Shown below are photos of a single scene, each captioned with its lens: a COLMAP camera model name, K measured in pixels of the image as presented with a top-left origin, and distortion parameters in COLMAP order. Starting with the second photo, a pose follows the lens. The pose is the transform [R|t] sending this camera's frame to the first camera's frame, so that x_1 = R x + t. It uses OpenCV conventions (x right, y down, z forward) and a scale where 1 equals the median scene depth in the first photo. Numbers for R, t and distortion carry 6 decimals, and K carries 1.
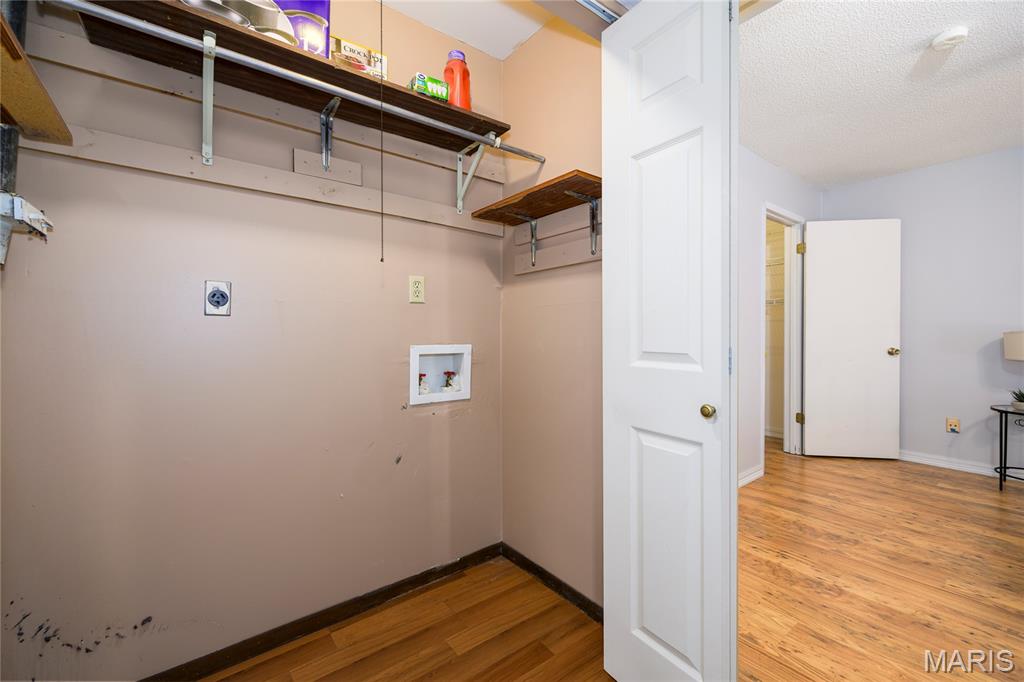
lens RADIAL K [[415.6, 0, 512.0], [0, 415.6, 341.0], [0, 0, 1]] dist [-0.000310, -0.000020]
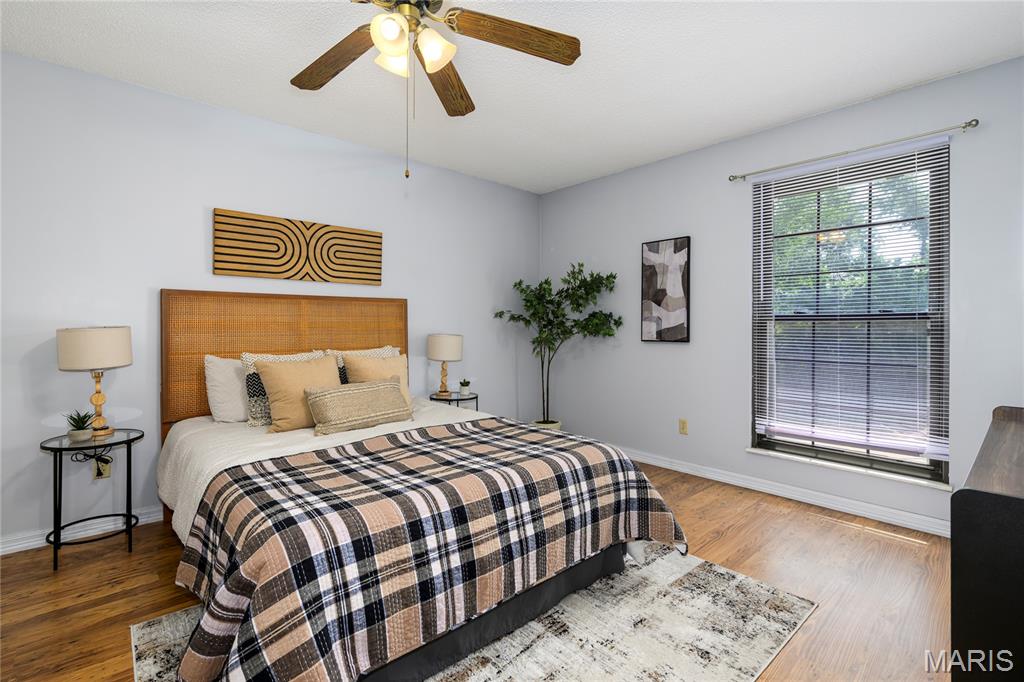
lens RADIAL K [[473.9, 0, 512.0], [0, 473.9, 341.0], [0, 0, 1]] dist [0.000264, 0.000050]
pose [[-0.076338, -0.007200, 0.997056, 0.231749], [0.009705, 0.999921, 0.007964, -0.001301], [-0.997035, 0.010284, -0.076262, 0.205302]]
